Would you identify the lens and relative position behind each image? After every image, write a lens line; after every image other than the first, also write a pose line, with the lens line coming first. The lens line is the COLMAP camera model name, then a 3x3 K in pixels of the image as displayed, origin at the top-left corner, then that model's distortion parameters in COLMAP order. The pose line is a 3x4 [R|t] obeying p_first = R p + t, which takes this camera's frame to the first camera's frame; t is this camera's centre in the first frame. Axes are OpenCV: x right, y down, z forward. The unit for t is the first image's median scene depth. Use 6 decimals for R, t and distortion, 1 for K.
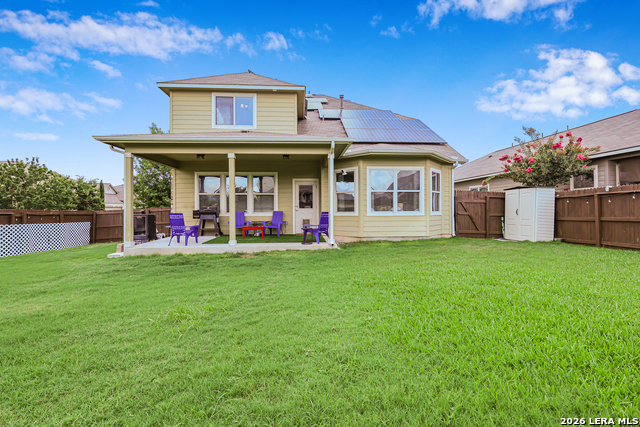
lens RADIAL K [[285.5, 0, 319.3], [0, 285.5, 216.0], [0, 0, 1]] dist [-0.000655, 0.000144]
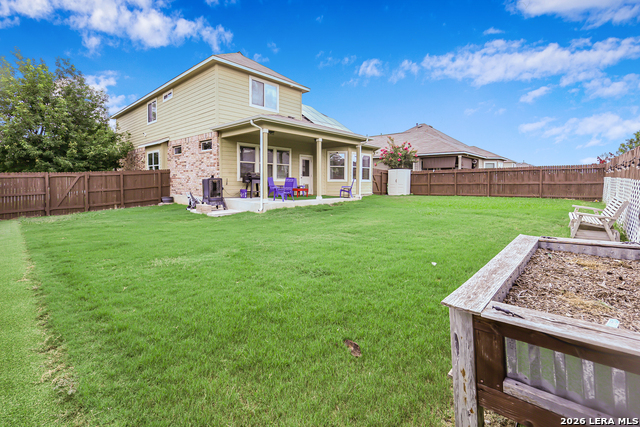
lens RADIAL K [[285.5, 0, 322.2], [0, 285.5, 210.1], [0, 0, 1]] dist [-0.000655, 0.000144]
pose [[0.726096, -0.057291, 0.685202, -0.988152], [0.003966, 0.996855, 0.079146, 0.028473], [-0.687582, -0.054750, 0.724040, -0.084975]]
